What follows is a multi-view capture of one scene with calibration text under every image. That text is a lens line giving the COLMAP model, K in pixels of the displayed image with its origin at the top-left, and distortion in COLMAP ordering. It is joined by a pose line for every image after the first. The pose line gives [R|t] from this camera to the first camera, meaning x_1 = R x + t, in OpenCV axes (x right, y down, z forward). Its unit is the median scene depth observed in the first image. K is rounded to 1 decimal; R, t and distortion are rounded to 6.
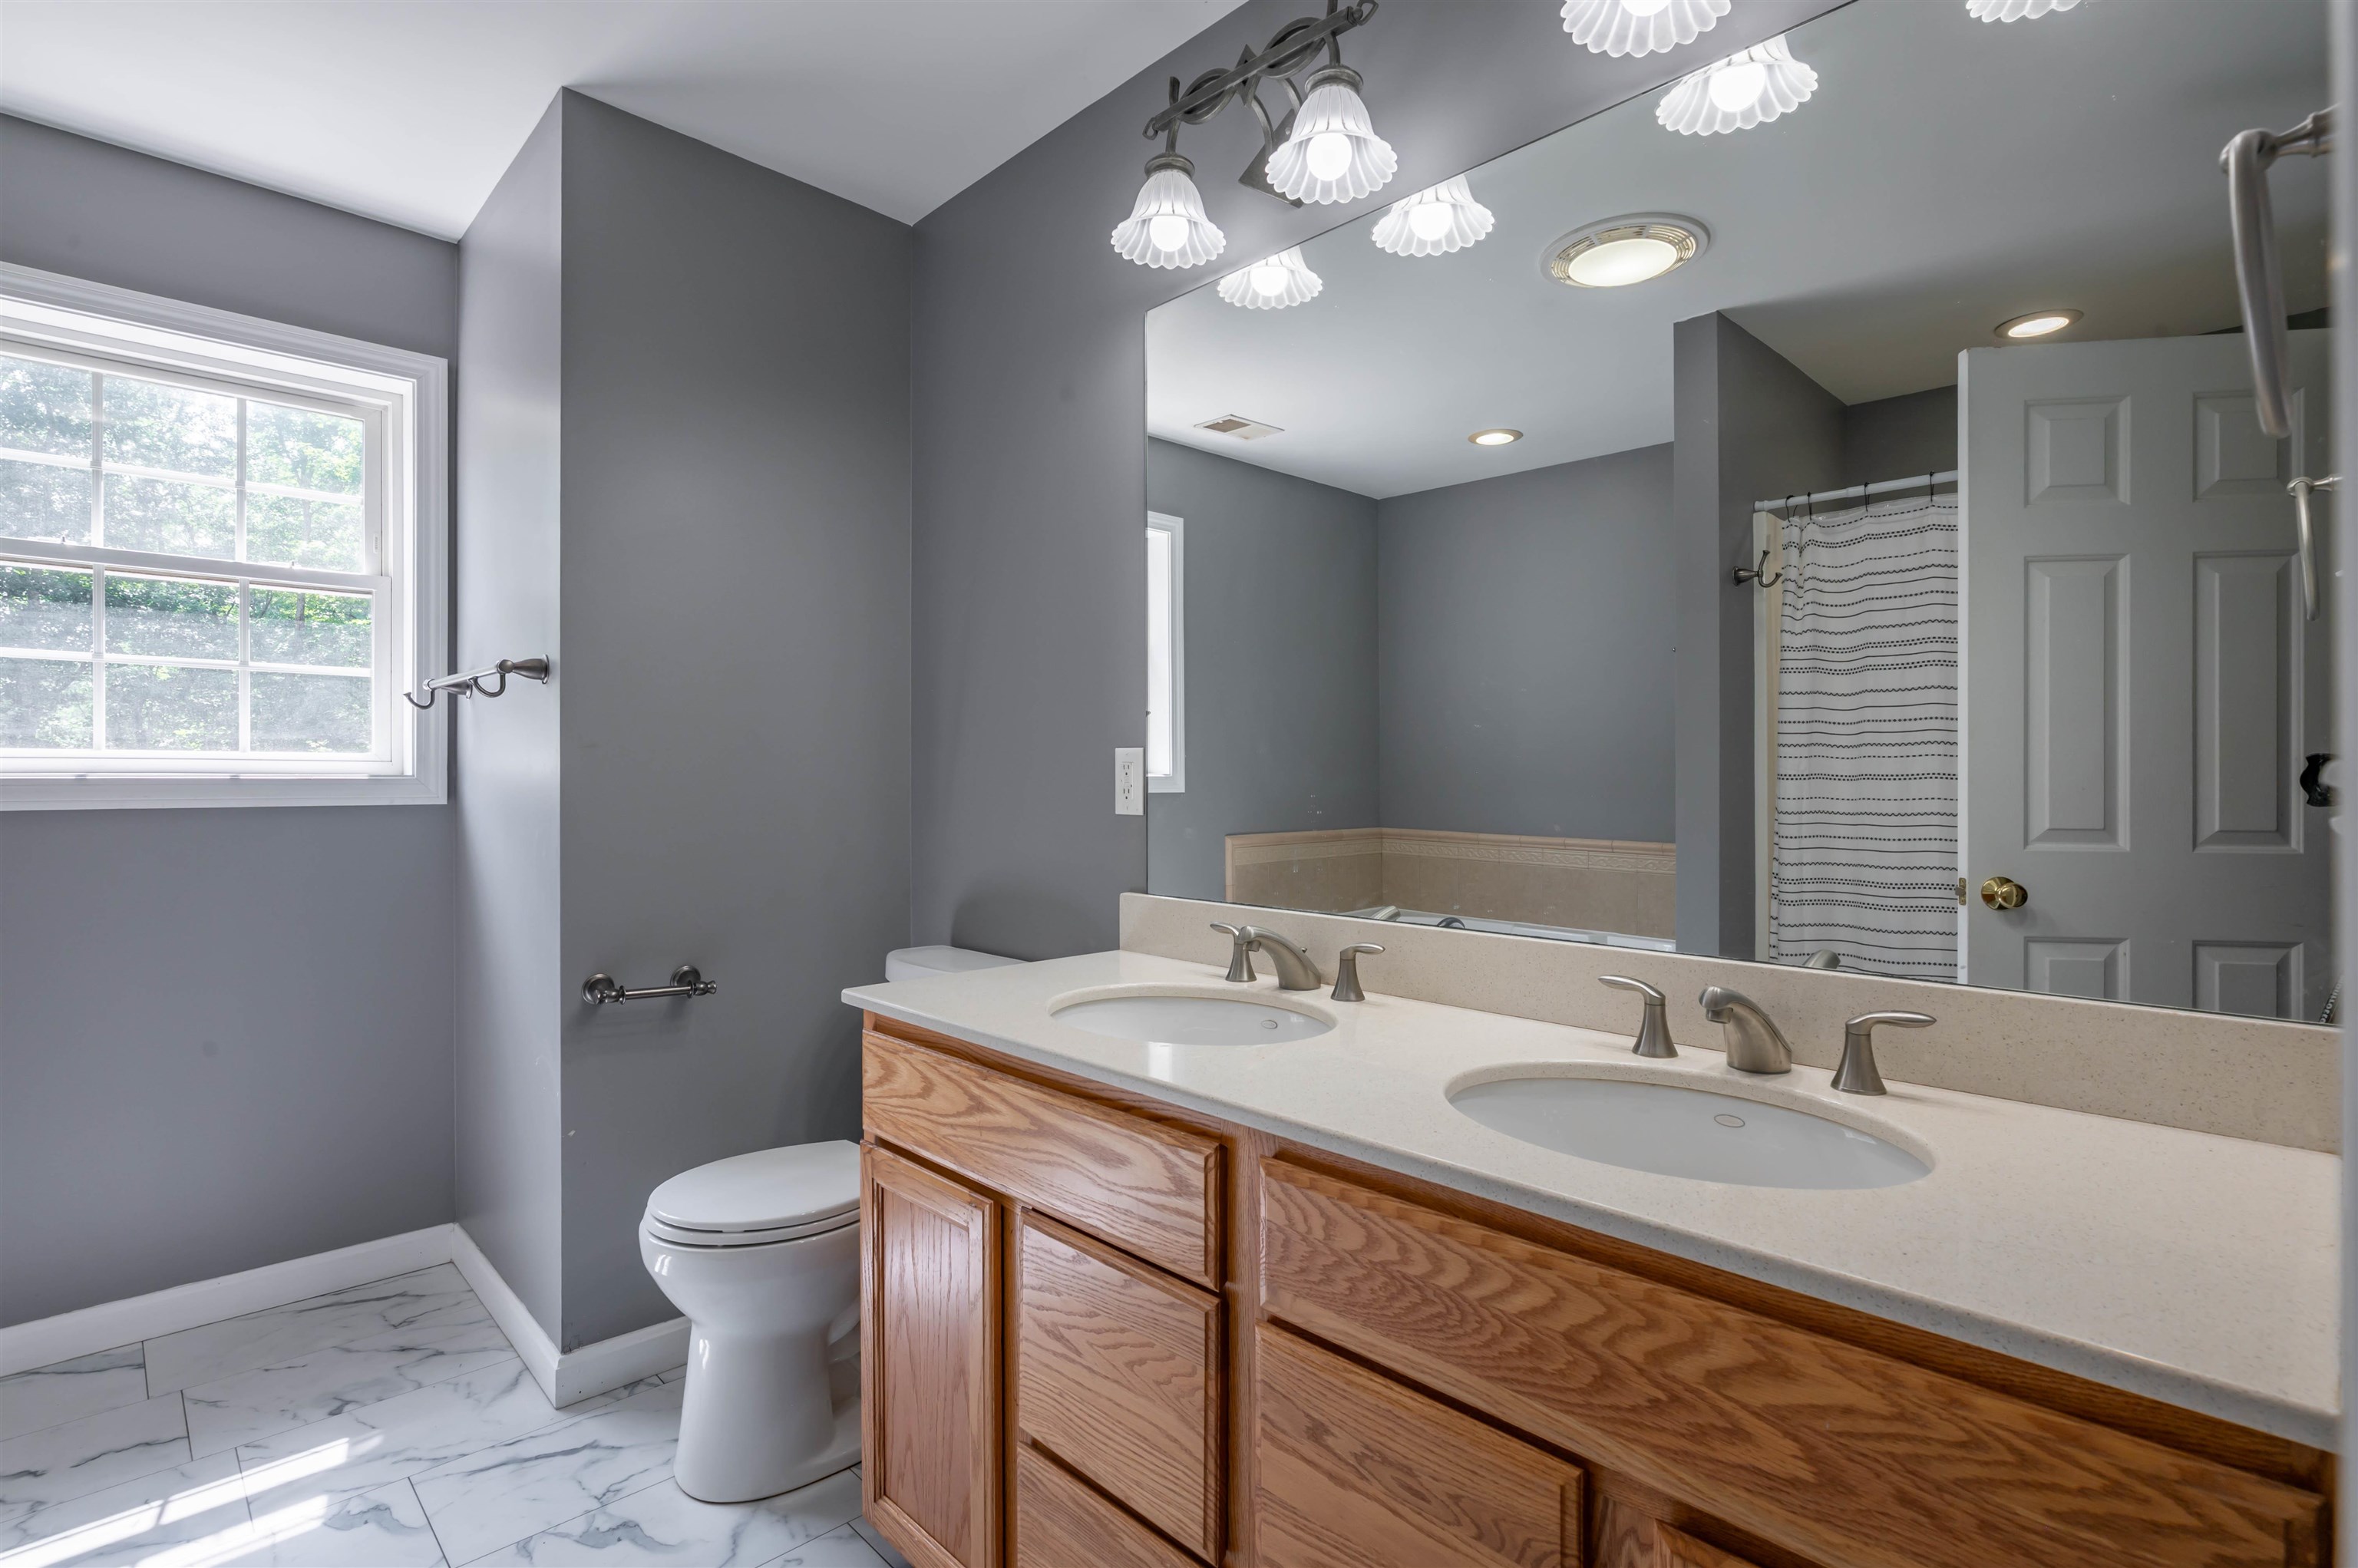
lens RADIAL K [[1164.3, 0, 1179.0], [0, 1164.3, 784.0], [0, 0, 1]] dist [-0.000140, 0.000517]
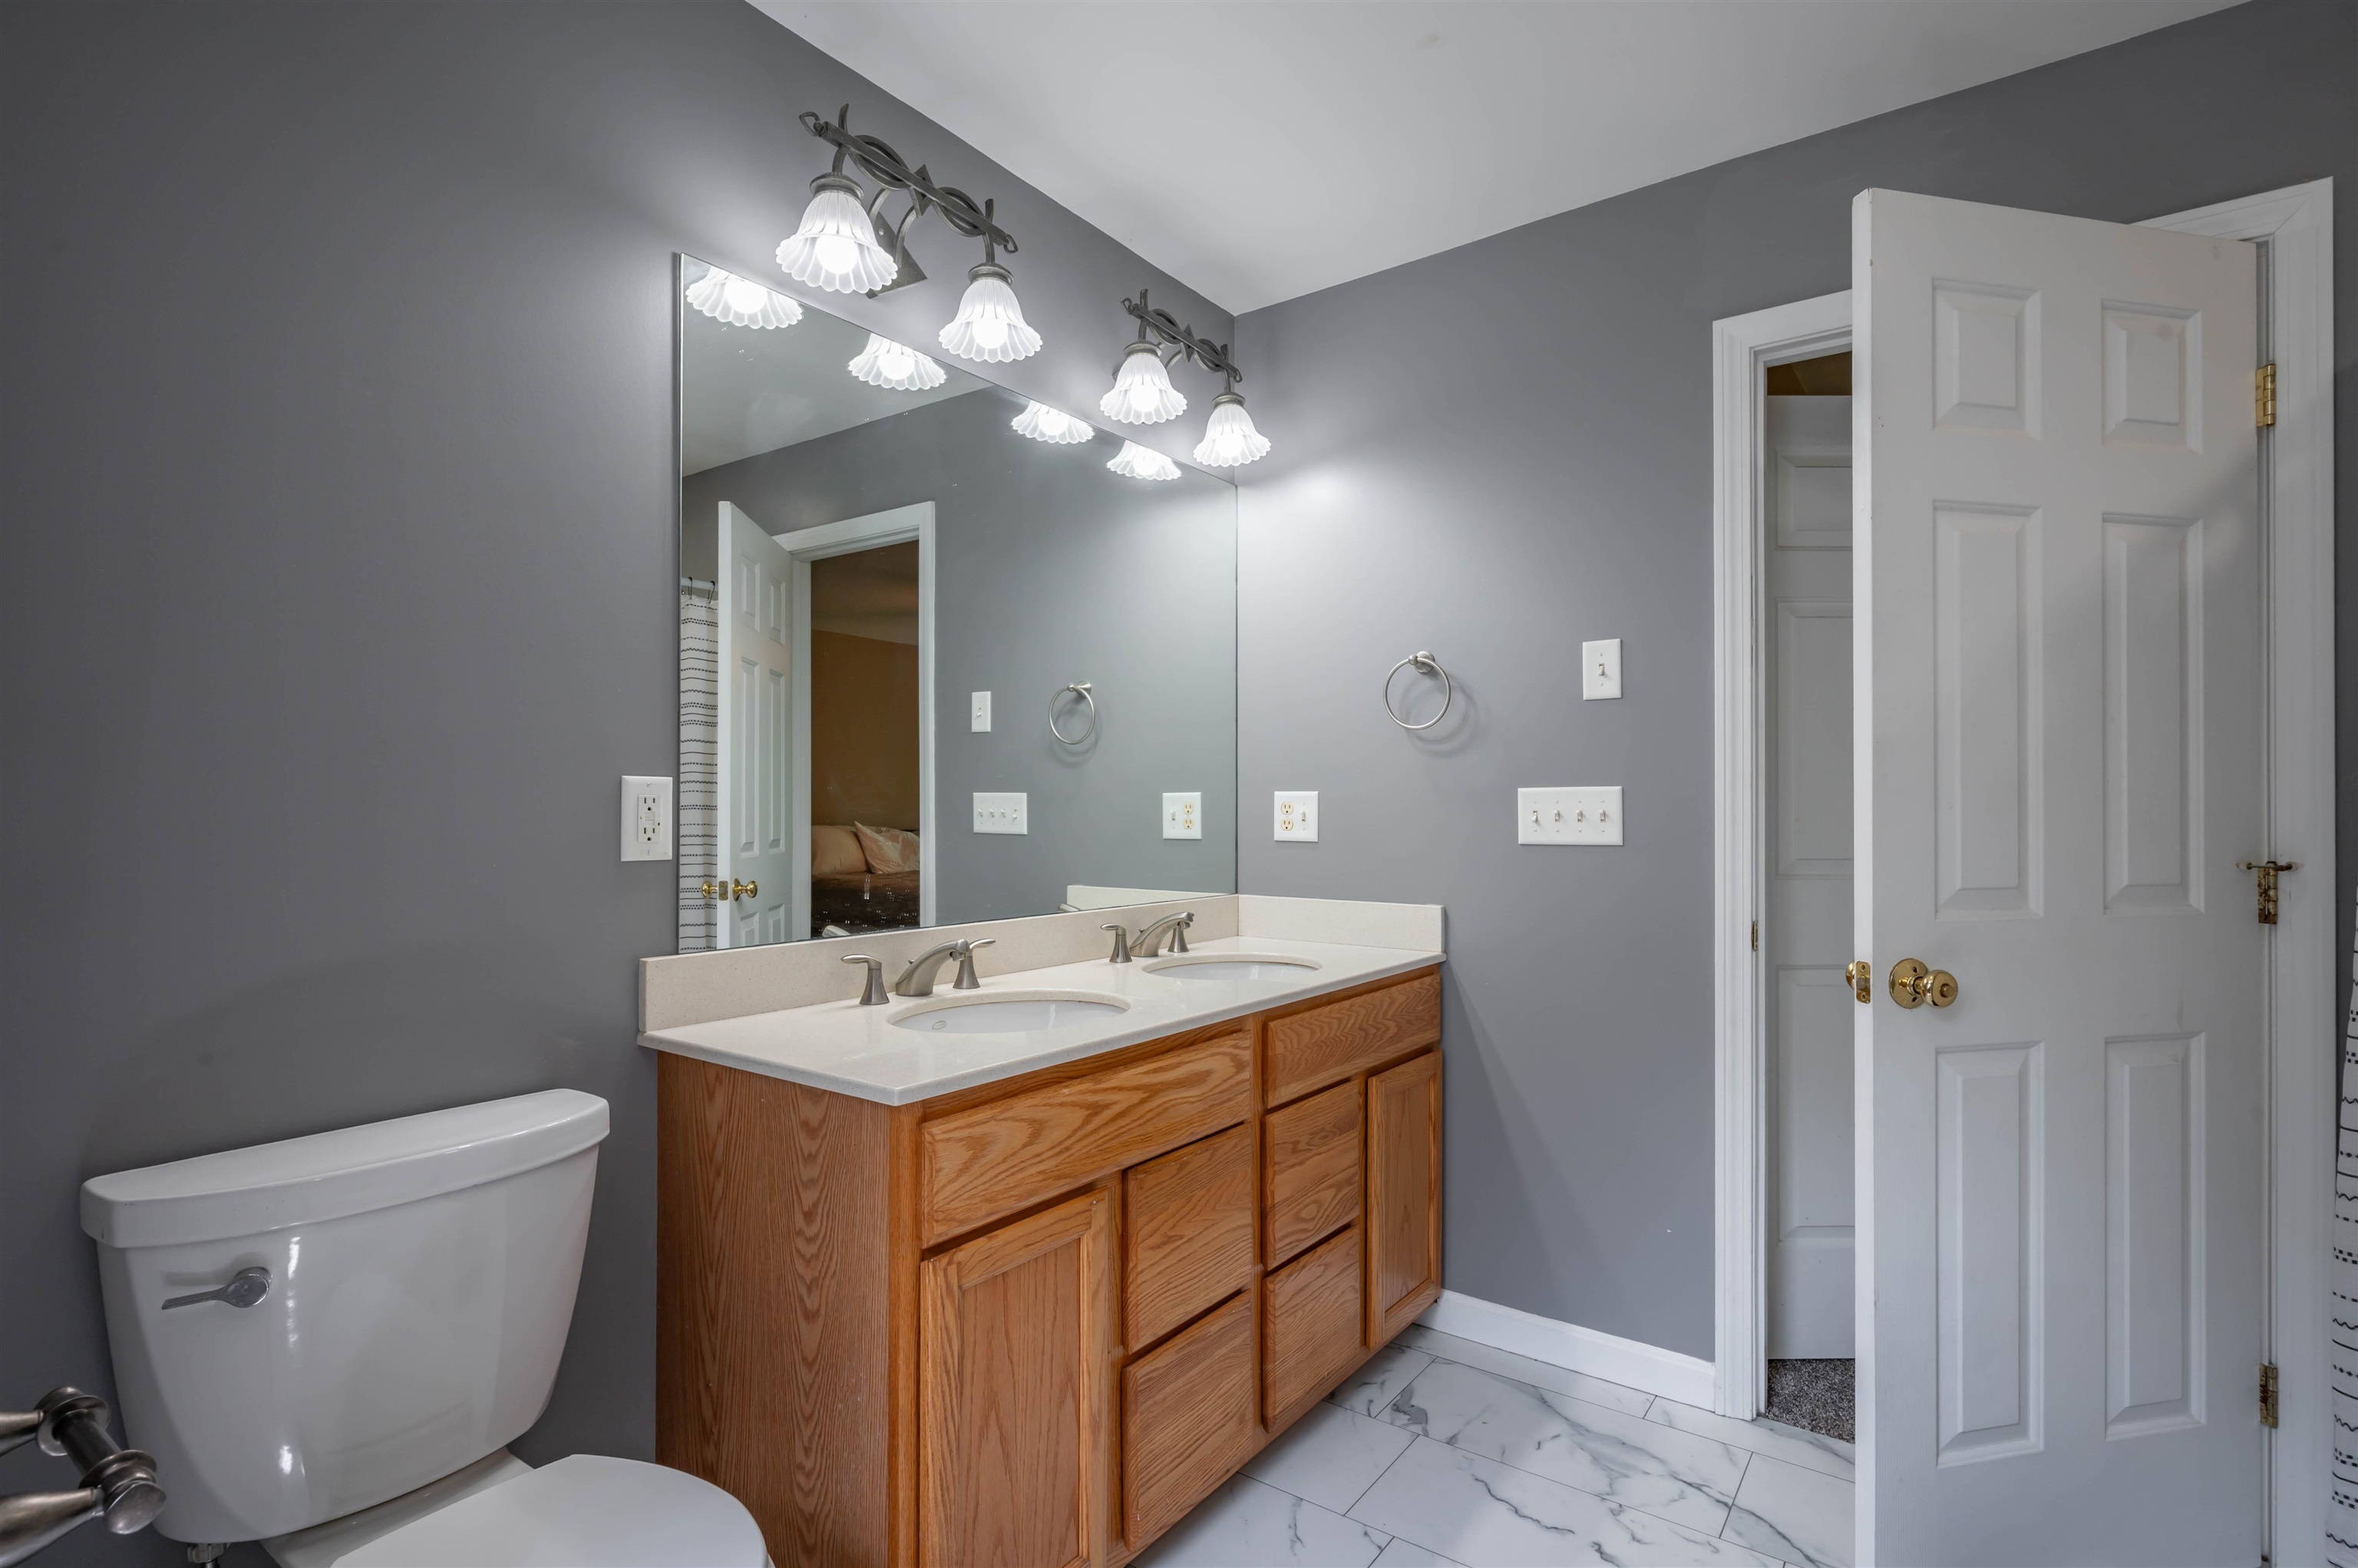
lens RADIAL K [[1136.8, 0, 1179.0], [0, 1136.8, 784.0], [0, 0, 1]] dist [0.041540, 0.000256]
pose [[-0.177079, 0.008601, 0.984159, -1.231424], [-0.001742, 0.999958, -0.009053, -0.026556], [-0.984195, -0.003317, -0.177056, 1.082616]]
